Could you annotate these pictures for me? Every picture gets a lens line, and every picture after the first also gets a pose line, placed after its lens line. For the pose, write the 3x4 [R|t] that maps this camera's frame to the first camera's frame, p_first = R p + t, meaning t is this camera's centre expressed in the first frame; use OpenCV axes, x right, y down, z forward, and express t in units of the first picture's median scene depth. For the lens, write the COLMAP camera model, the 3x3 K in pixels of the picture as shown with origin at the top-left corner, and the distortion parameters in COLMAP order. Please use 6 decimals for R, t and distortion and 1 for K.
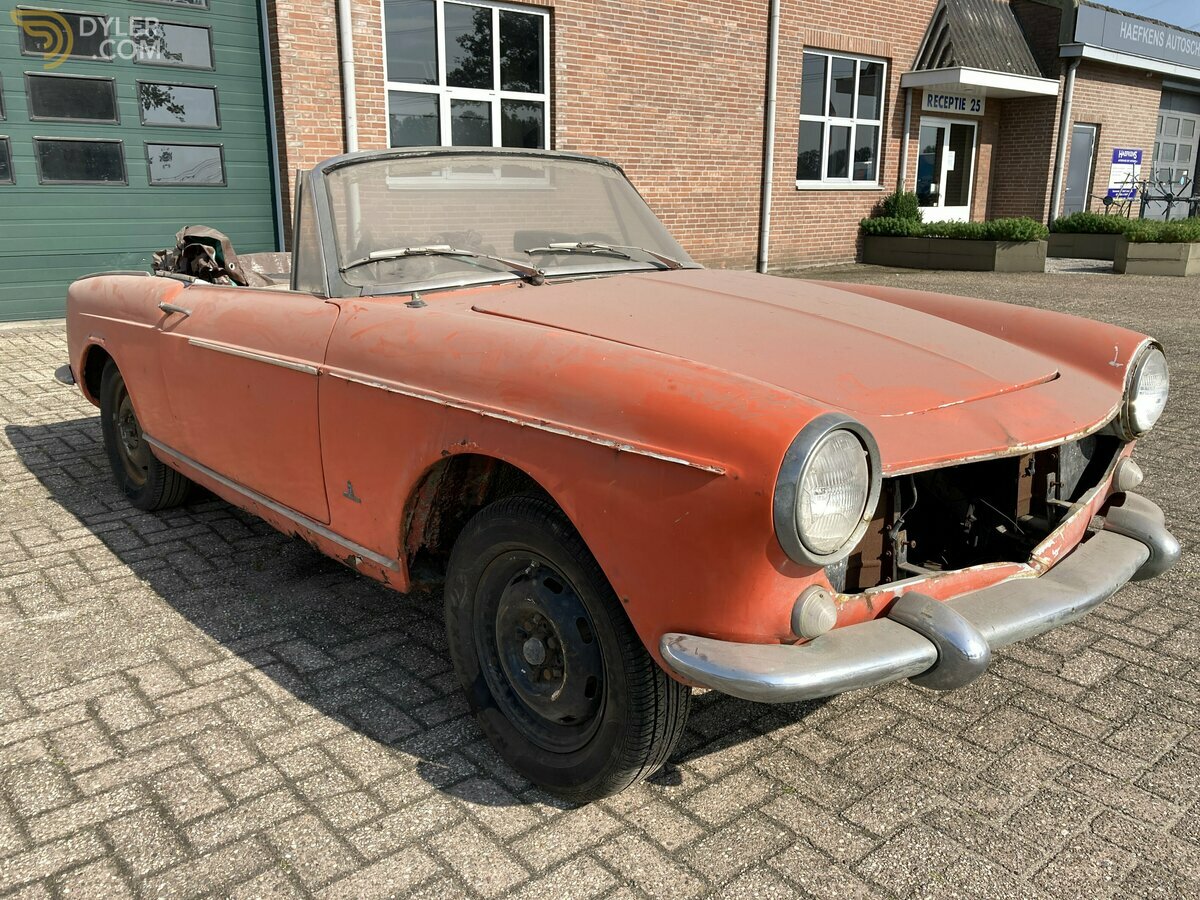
lens RADIAL K [[992.3, 0, 602.1], [0, 992.3, 456.8], [0, 0, 1]] dist [0.002554, -0.001656]
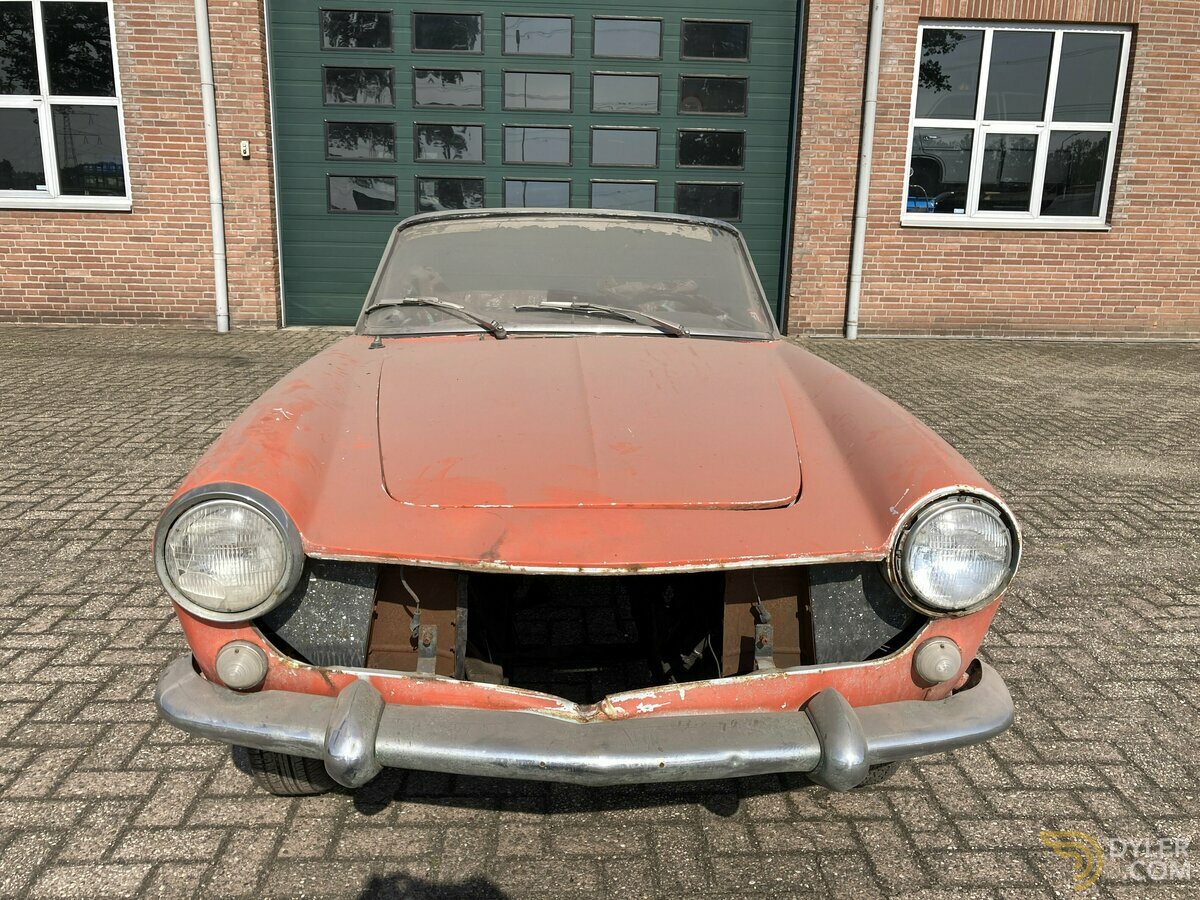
lens RADIAL K [[992.0, 0, 600.0], [0, 992.0, 450.0], [0, 0, 1]] dist [0.008157, -0.005504]
pose [[0.784955, 0.158675, -0.598889, 0.183802], [-0.177386, 0.983739, 0.028143, -0.028011], [0.593616, 0.084144, 0.800338, 0.056796]]
